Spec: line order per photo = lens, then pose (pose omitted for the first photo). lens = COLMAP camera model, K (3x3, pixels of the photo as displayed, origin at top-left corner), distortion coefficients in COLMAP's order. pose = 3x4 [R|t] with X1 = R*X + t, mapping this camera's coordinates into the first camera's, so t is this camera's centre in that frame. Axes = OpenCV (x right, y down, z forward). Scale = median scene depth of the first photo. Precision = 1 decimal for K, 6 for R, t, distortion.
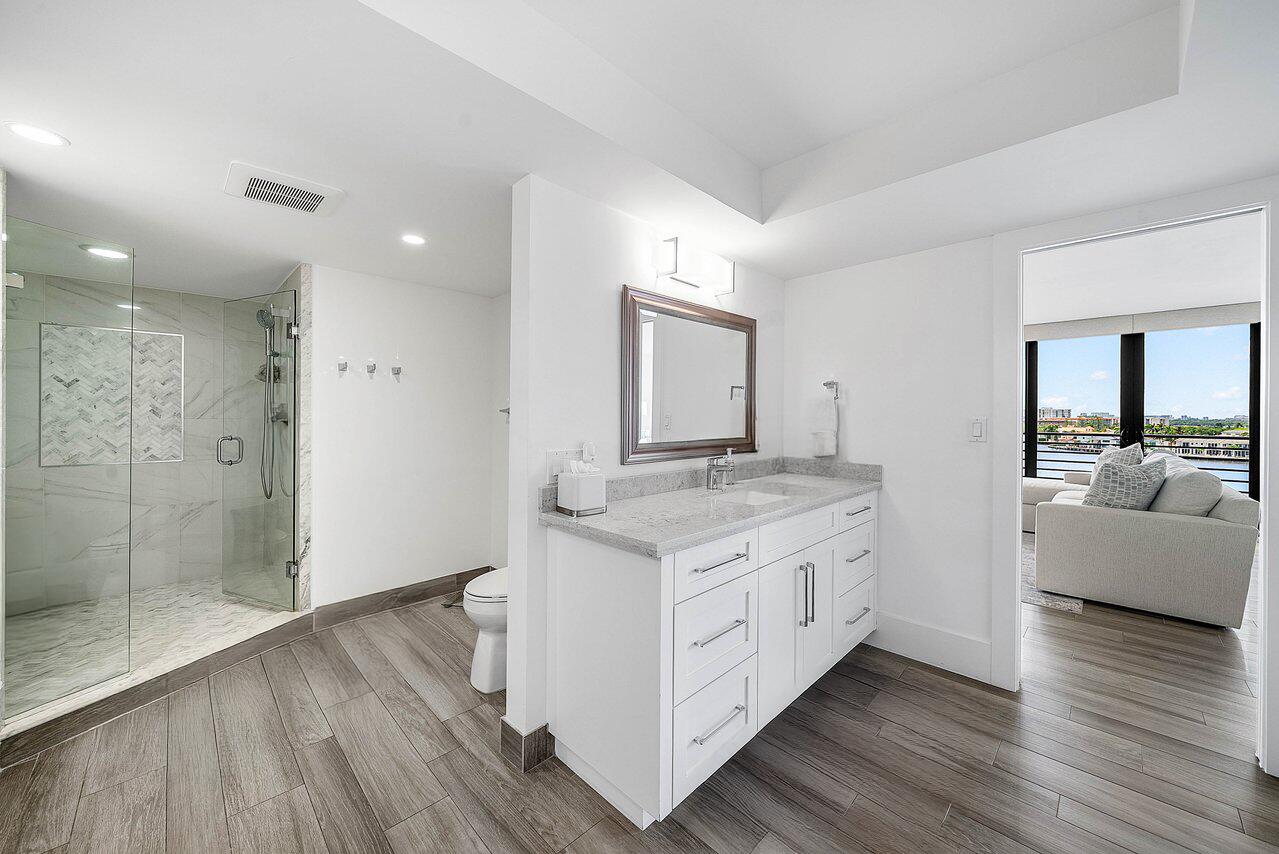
lens RADIAL K [[478.0, 0, 645.7], [0, 478.0, 415.9], [0, 0, 1]] dist [0.007624, 0.000046]
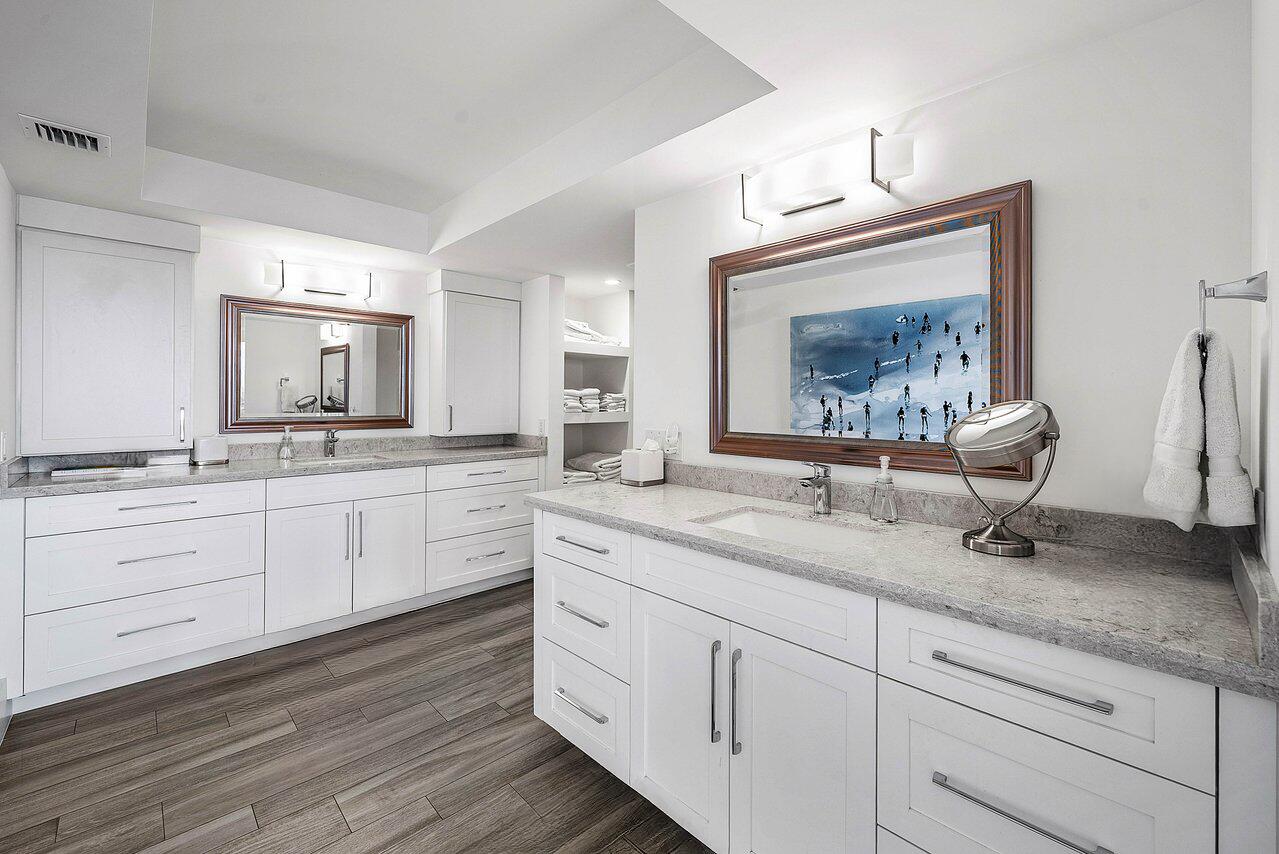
lens RADIAL K [[536.4, 0, 642.2], [0, 536.4, 398.5], [0, 0, 1]] dist [0.002019, -0.000126]
pose [[-0.013783, -0.007501, -0.999877, 0.599705], [-0.003888, 0.999965, -0.007448, 0.004059], [0.999897, 0.003784, -0.013812, 0.535544]]
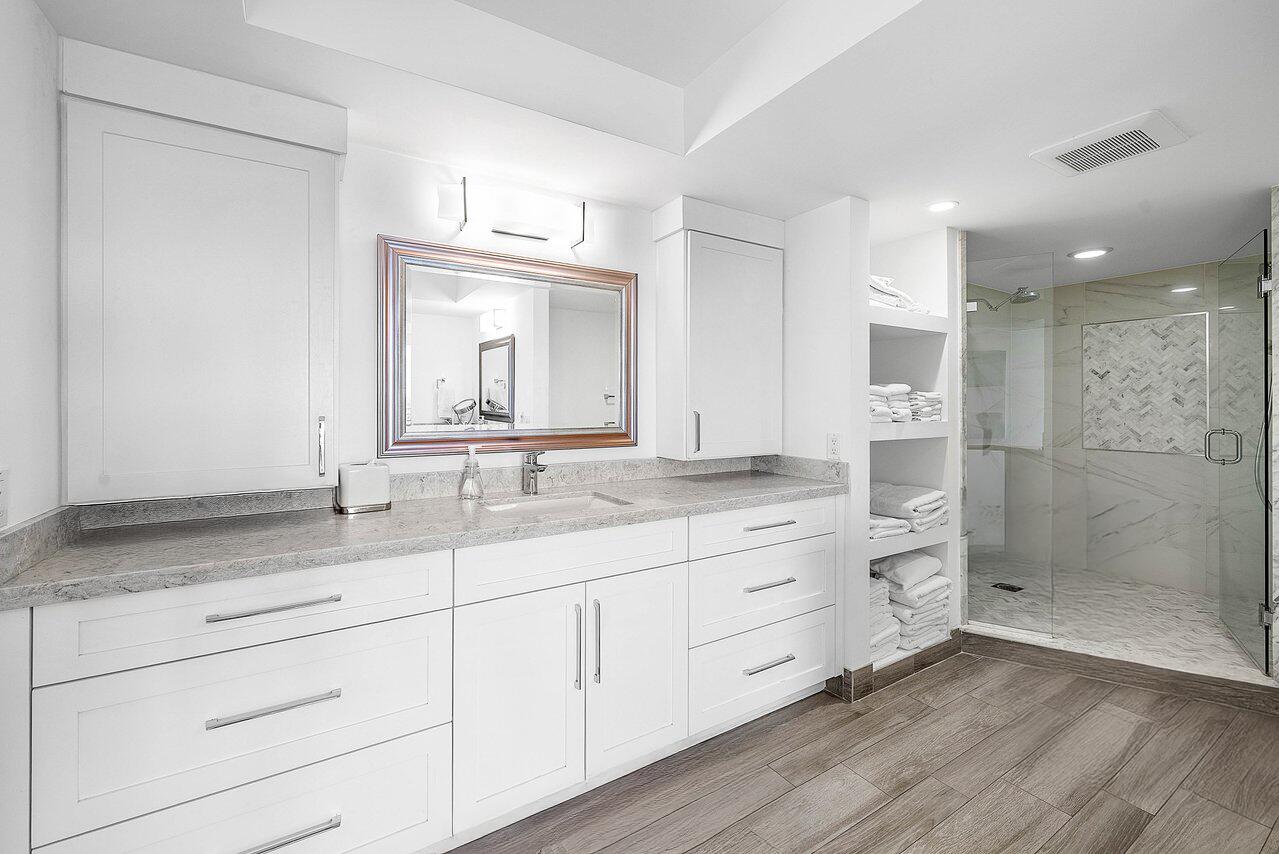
lens RADIAL K [[536.4, 0, 642.2], [0, 536.4, 398.5], [0, 0, 1]] dist [0.002019, -0.000126]
pose [[-0.213626, -0.013970, -0.976816, 0.238236], [-0.001223, 0.999901, -0.014033, 0.004519], [0.976915, -0.001804, -0.213622, 0.238397]]
